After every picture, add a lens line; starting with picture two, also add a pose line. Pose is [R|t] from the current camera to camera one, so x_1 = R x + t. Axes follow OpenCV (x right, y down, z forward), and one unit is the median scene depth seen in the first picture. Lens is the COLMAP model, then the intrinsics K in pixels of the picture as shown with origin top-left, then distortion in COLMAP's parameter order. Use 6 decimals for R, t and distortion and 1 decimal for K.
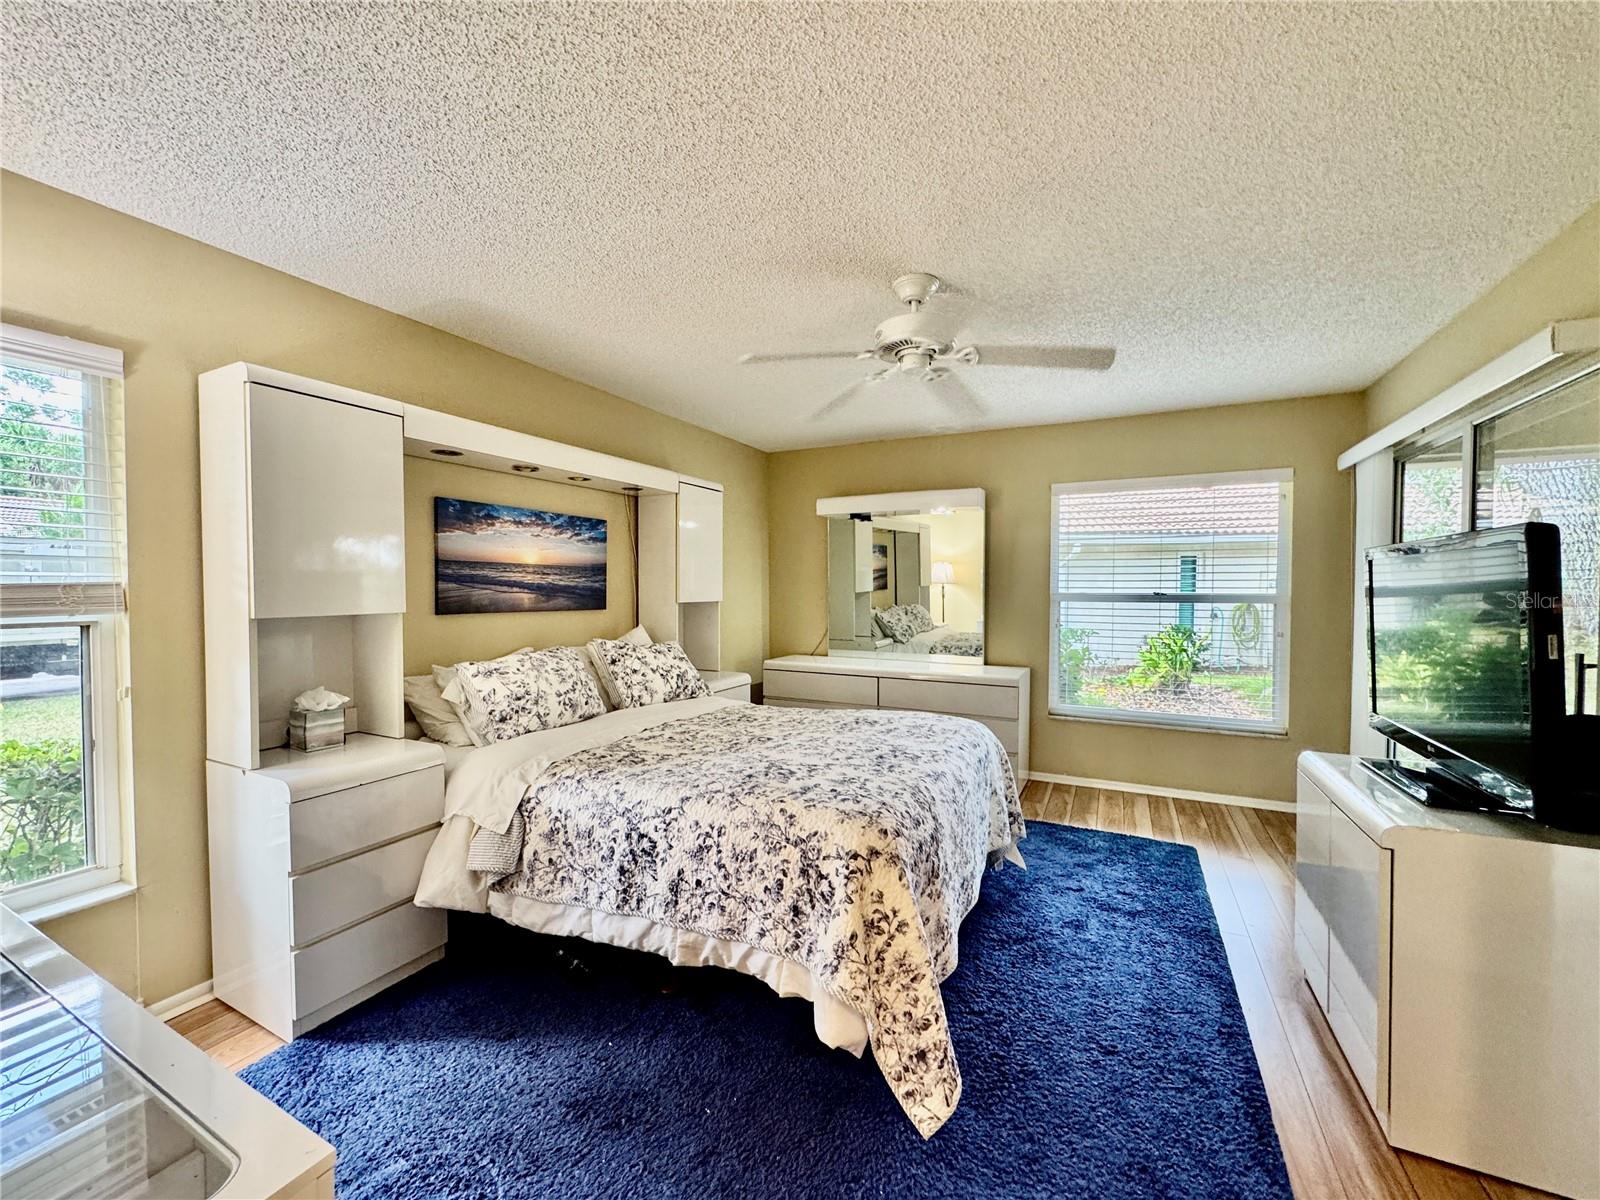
lens RADIAL K [[638.4, 0, 801.6], [0, 638.4, 599.5], [0, 0, 1]] dist [-0.003060, 0.000104]
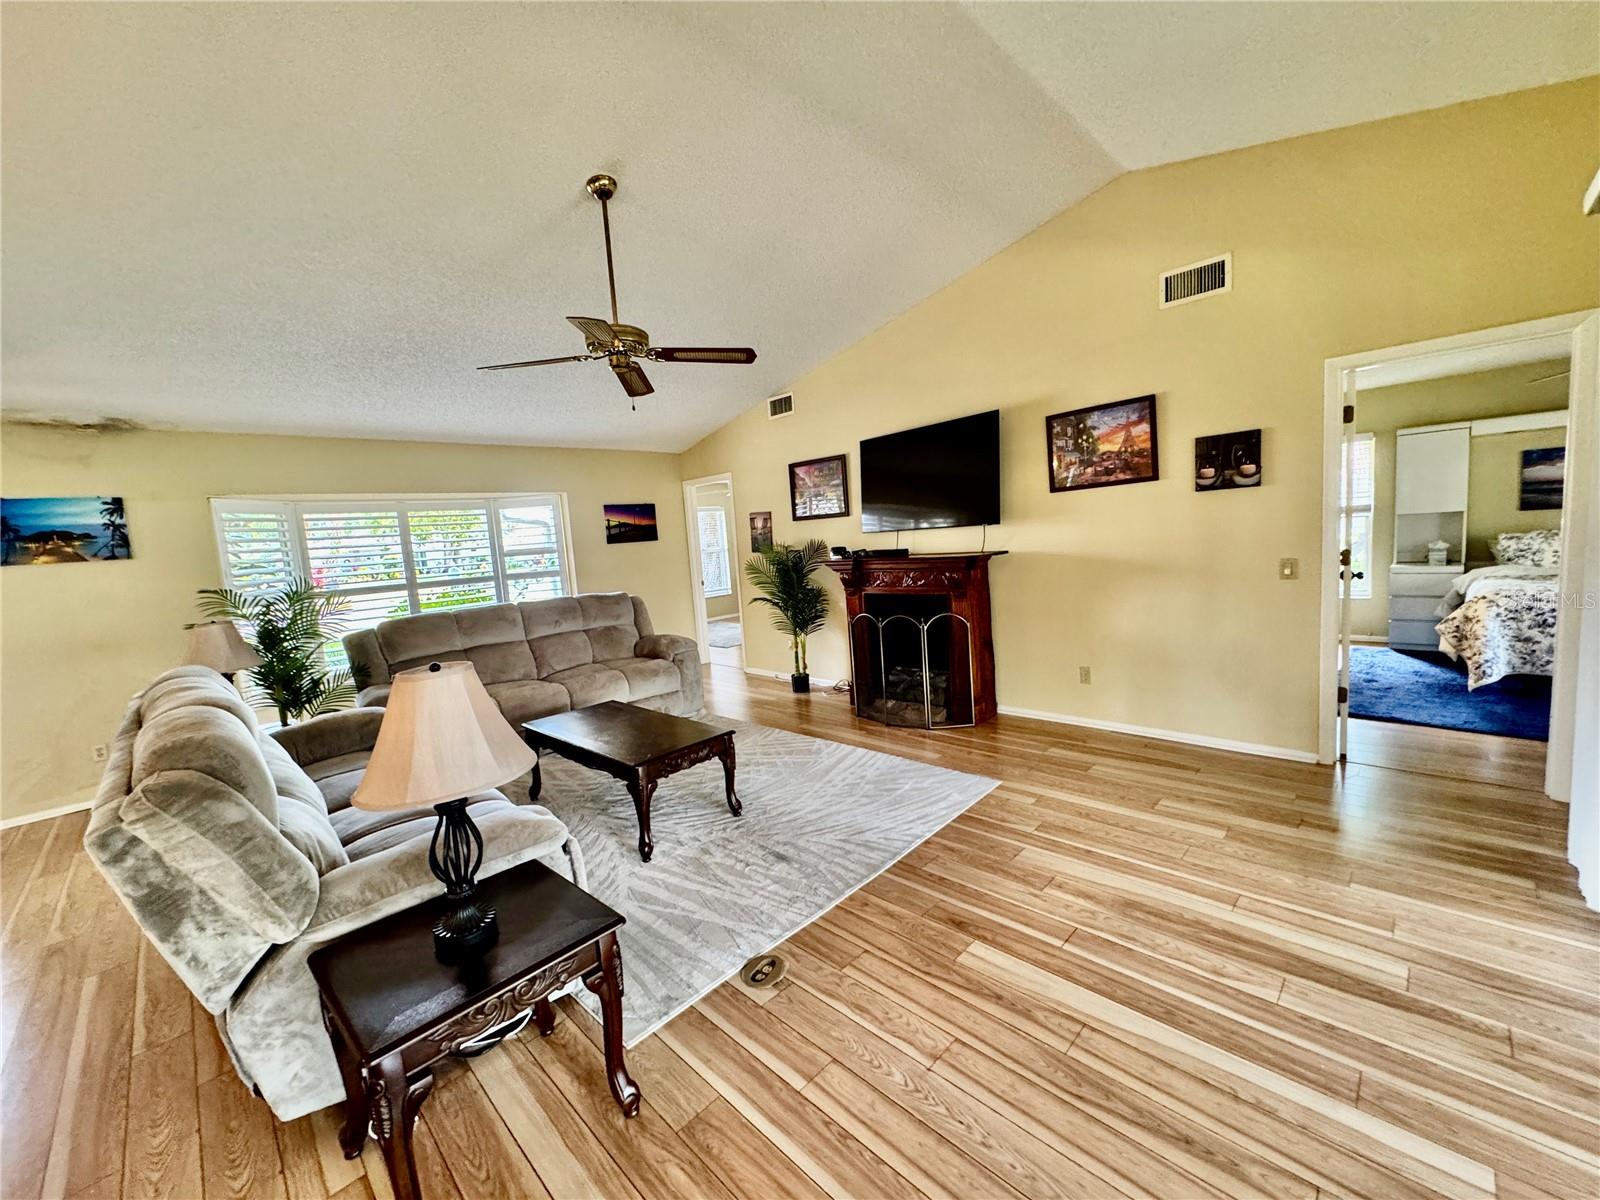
lens RADIAL K [[638.4, 0, 798.8], [0, 638.4, 601.8], [0, 0, 1]] dist [-0.003060, 0.000104]
pose [[-0.327225, 0.115795, -0.937825, 1.993990], [0.039722, 0.993272, 0.108782, 0.001074], [0.944111, -0.001656, -0.329623, -0.473432]]
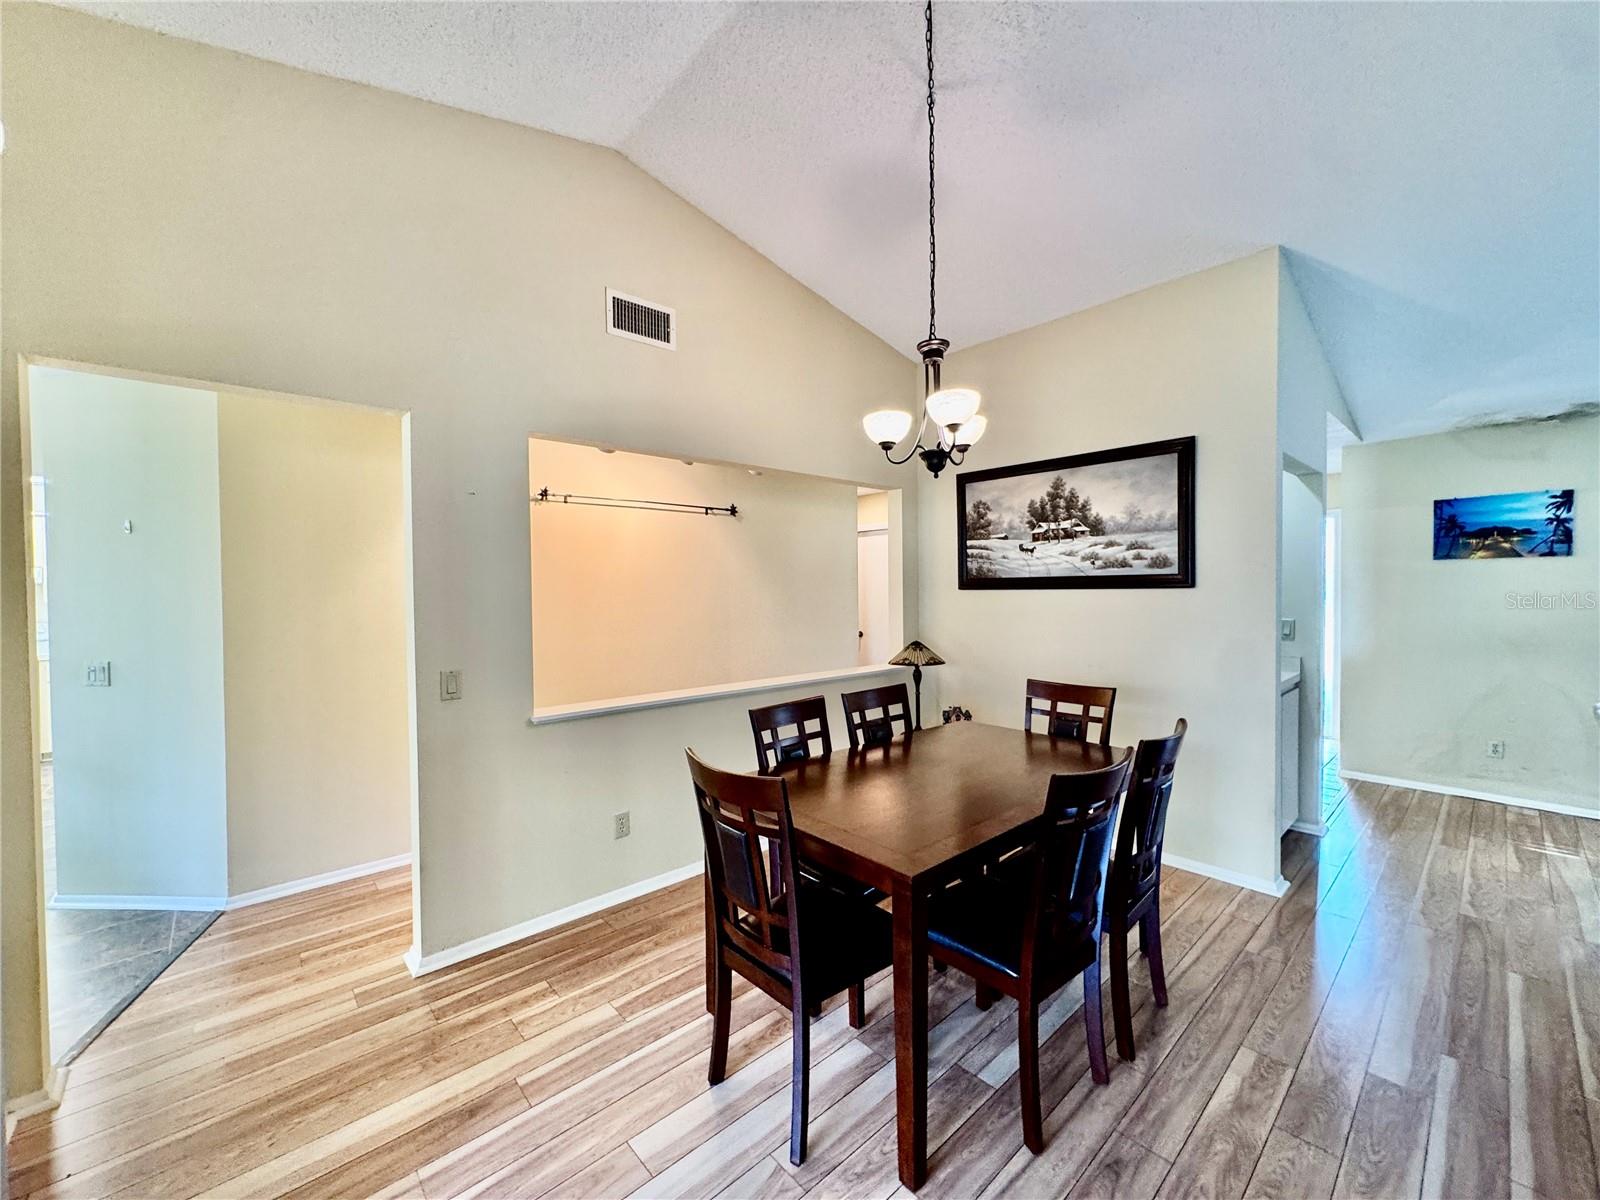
lens RADIAL K [[638.4, 0, 802.0], [0, 638.4, 602.7], [0, 0, 1]] dist [-0.003060, 0.000104]
pose [[-0.927751, -0.008177, 0.373110, 2.124803], [0.012468, 0.998523, 0.052885, 0.009077], [-0.372991, 0.053716, -0.926279, -0.543417]]
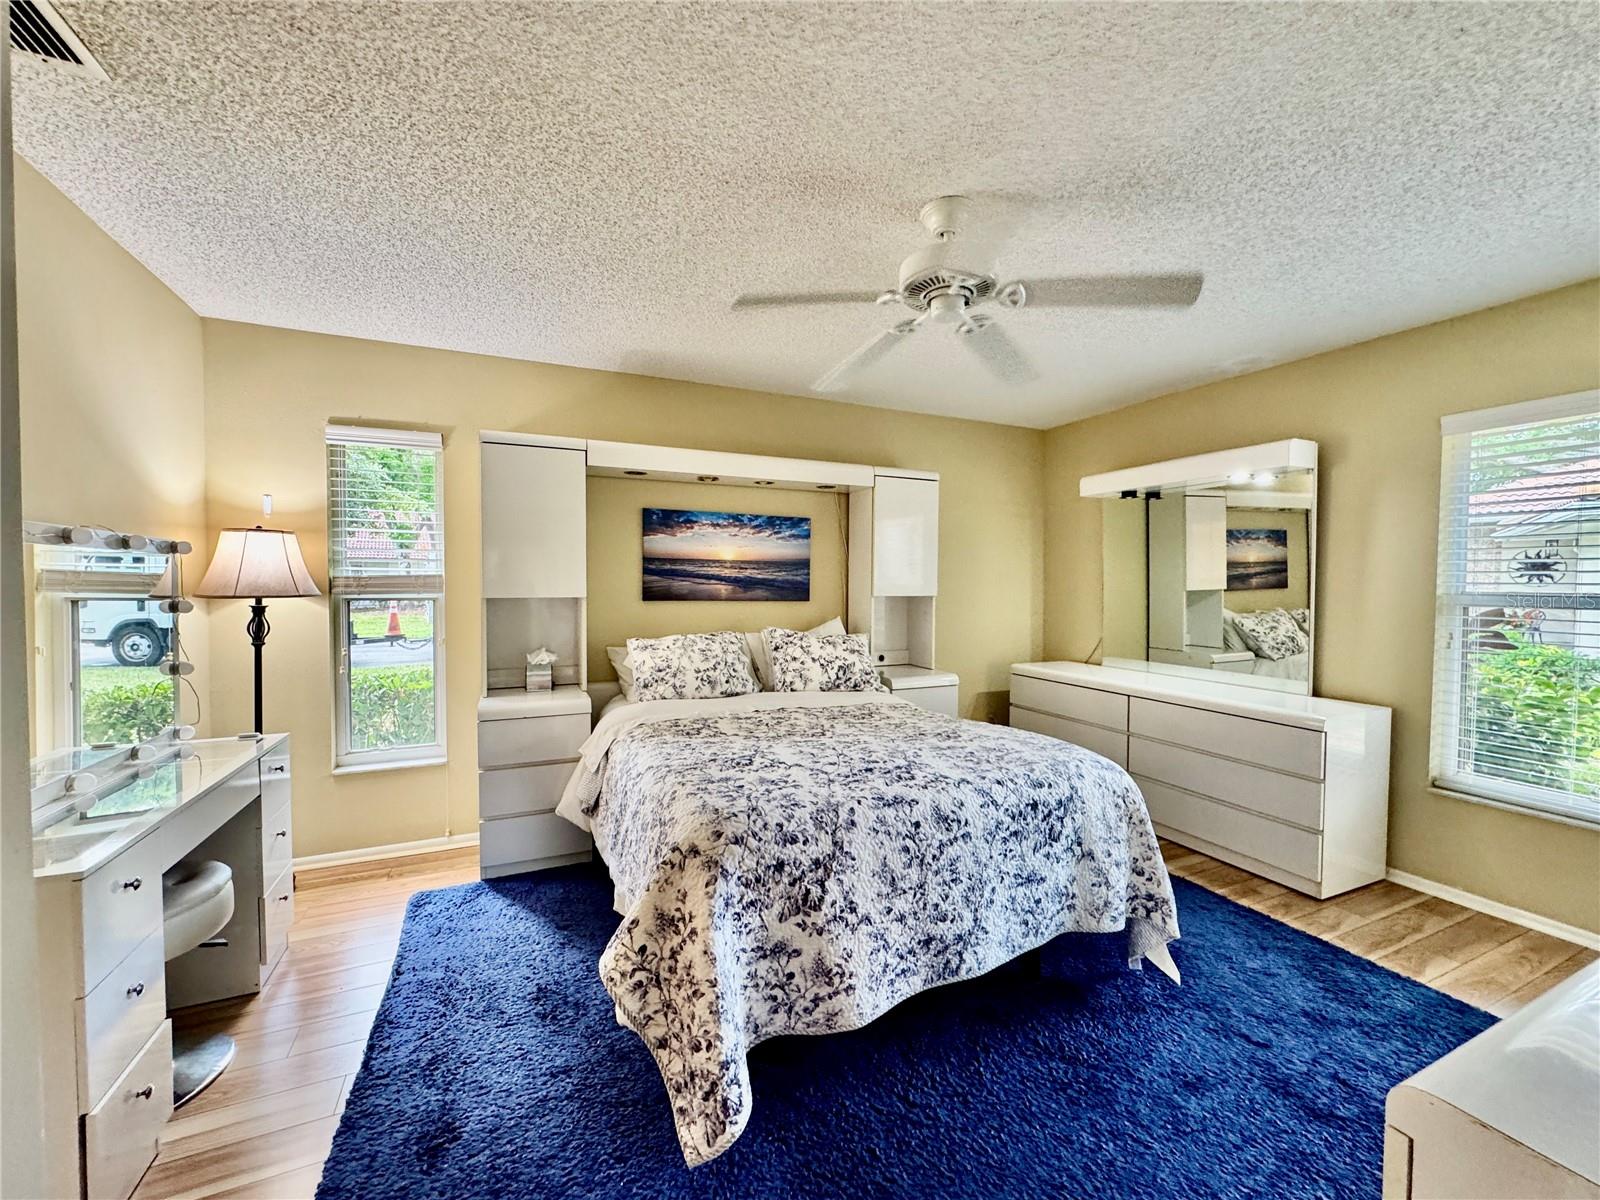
lens RADIAL K [[638.4, 0, 800.0], [0, 638.4, 603.0], [0, 0, 1]] dist [-0.003060, 0.000104]
pose [[0.778070, 0.022751, -0.627765, 0.462573], [-0.018022, 0.999741, 0.013896, 0.004840], [0.627919, 0.000502, 0.778279, 0.197838]]
